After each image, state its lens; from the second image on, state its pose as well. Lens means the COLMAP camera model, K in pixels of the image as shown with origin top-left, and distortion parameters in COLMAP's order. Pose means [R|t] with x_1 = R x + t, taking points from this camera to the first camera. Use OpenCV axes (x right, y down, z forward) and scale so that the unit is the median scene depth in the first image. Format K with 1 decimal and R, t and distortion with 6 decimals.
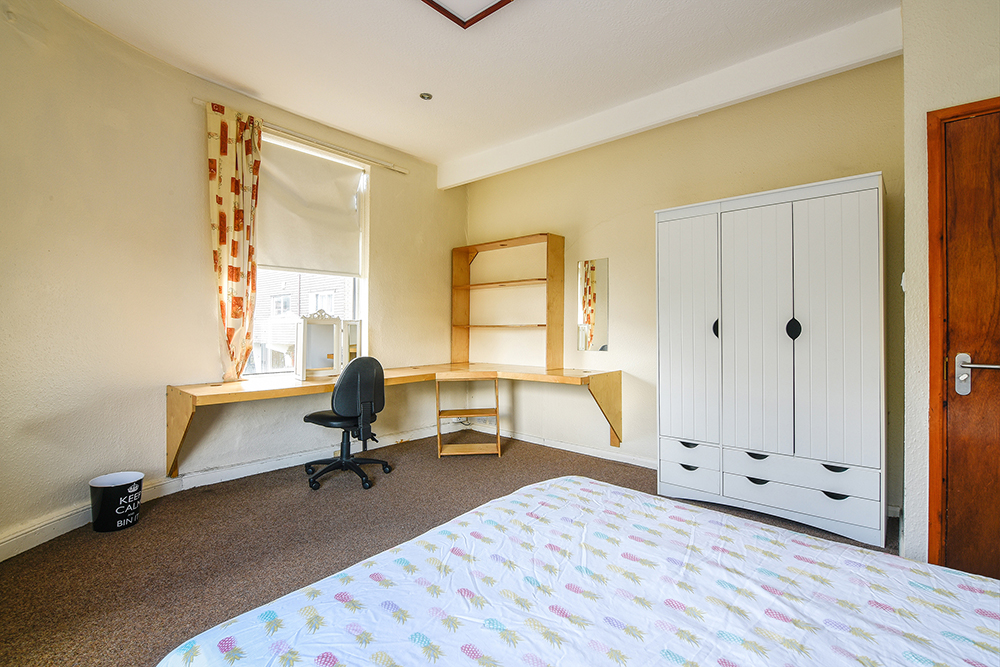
lens RADIAL K [[458.6, 0, 503.1], [0, 458.6, 327.4], [0, 0, 1]] dist [-0.000368, 0.000010]
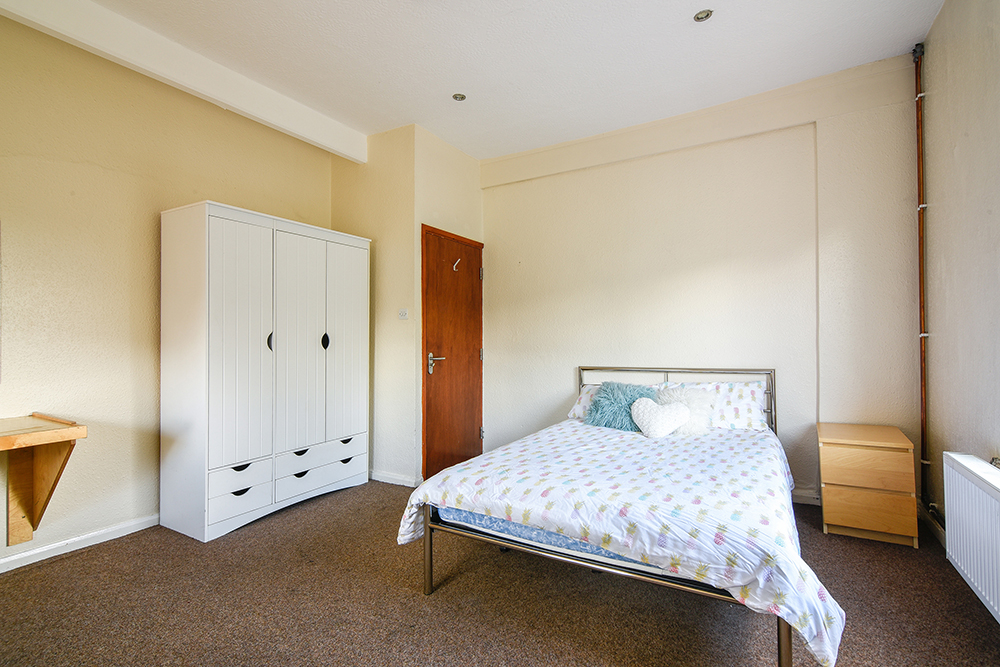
lens RADIAL K [[458.6, 0, 504.3], [0, 458.6, 335.2], [0, 0, 1]] dist [-0.000368, 0.000010]
pose [[-0.197764, 0.006580, 0.980228, -1.131563], [0.004564, 0.999973, -0.005791, -0.005779], [-0.980239, 0.003328, -0.197789, 1.232143]]
